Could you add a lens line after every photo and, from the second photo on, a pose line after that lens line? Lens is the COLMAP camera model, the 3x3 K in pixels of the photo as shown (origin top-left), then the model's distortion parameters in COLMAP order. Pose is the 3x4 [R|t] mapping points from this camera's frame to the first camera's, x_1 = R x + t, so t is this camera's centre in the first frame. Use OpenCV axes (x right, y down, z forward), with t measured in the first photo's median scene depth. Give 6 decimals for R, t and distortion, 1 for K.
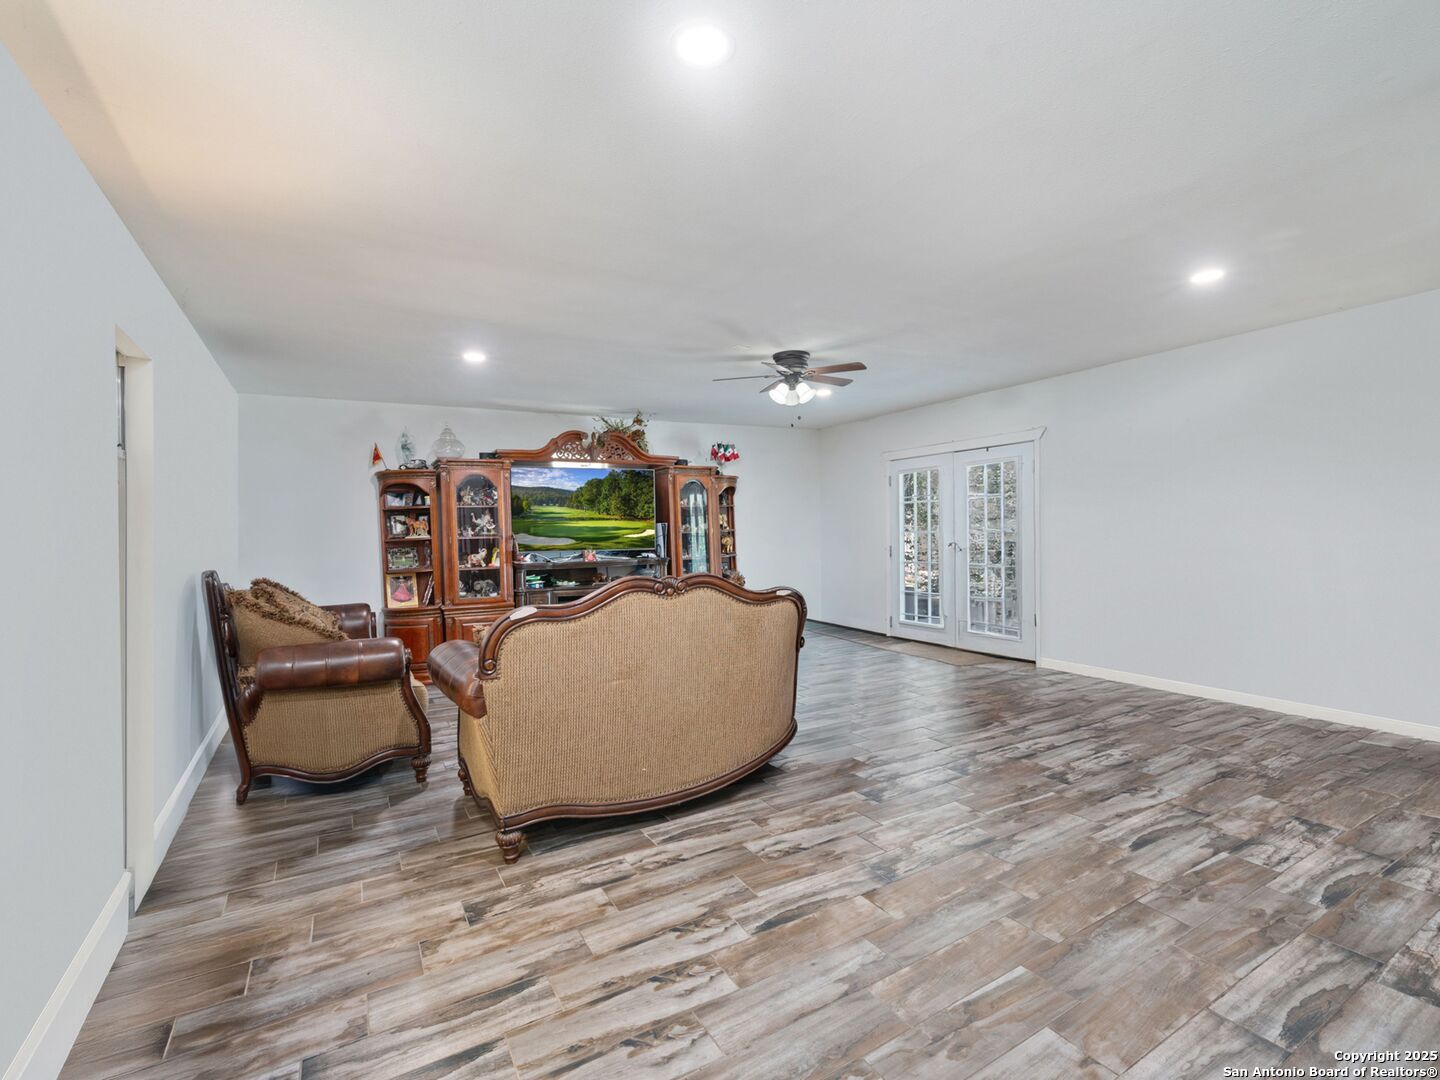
lens RADIAL K [[705.9, 0, 720.0], [0, 705.9, 540.0], [0, 0, 1]] dist [-0.000951, -0.000468]
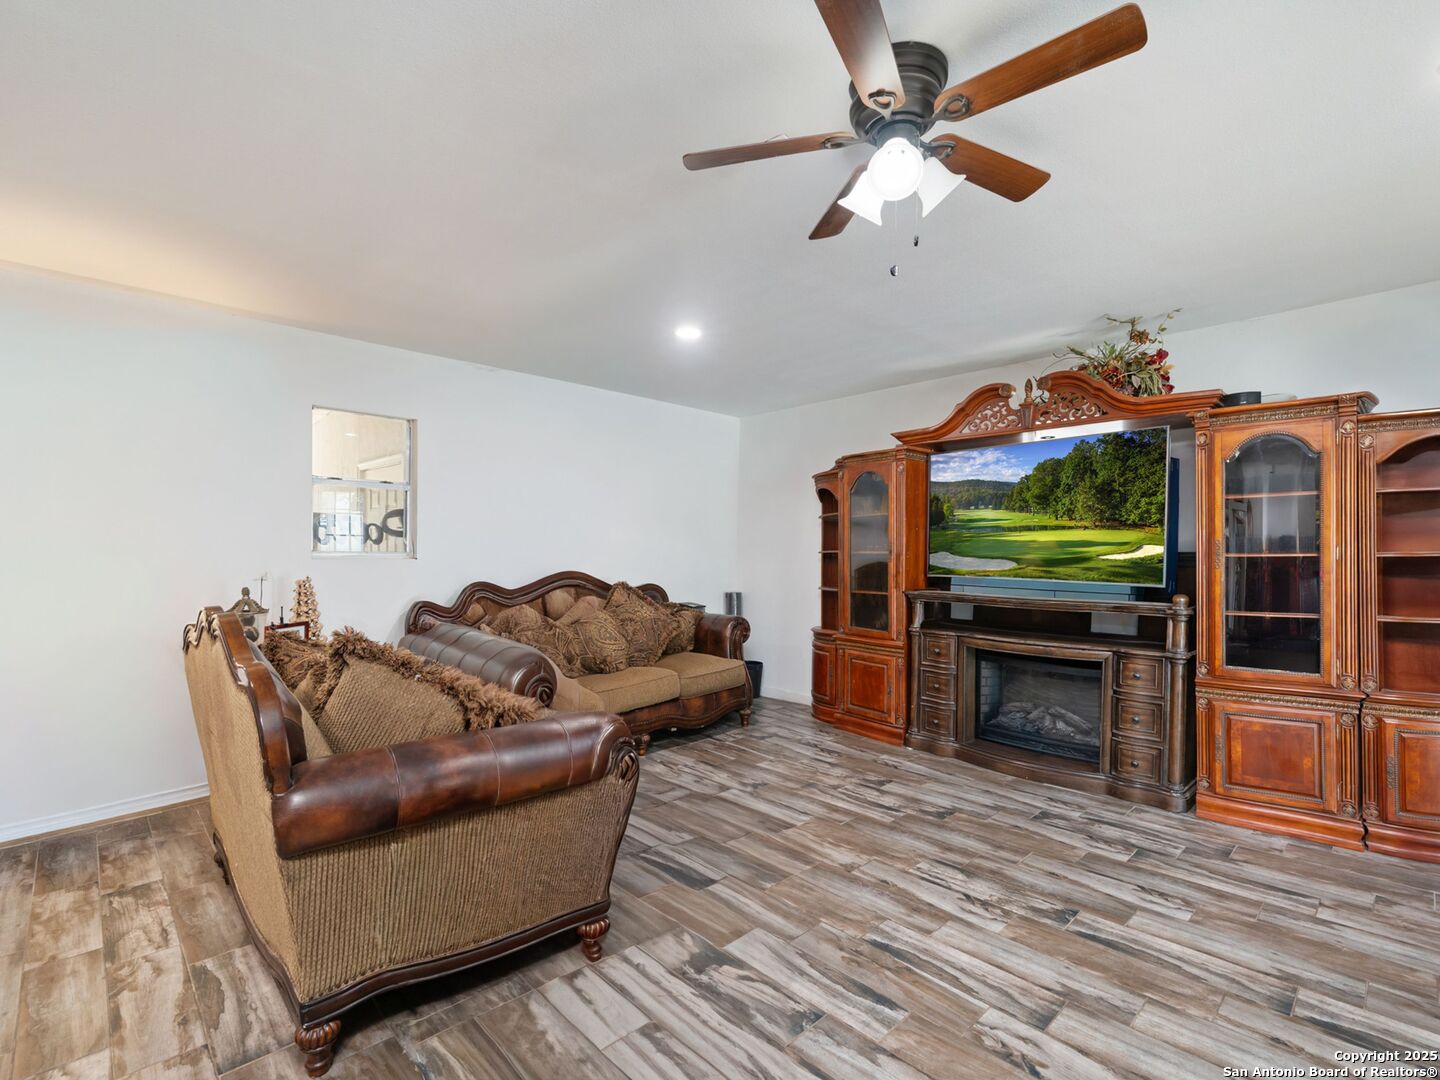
lens RADIAL K [[705.9, 0, 720.0], [0, 705.9, 540.0], [0, 0, 1]] dist [-0.000951, -0.000468]
pose [[0.217378, -0.006577, -0.976065, 0.335203], [-0.038280, 0.999151, -0.015258, -0.001024], [0.975337, 0.040681, 0.216941, 0.629546]]
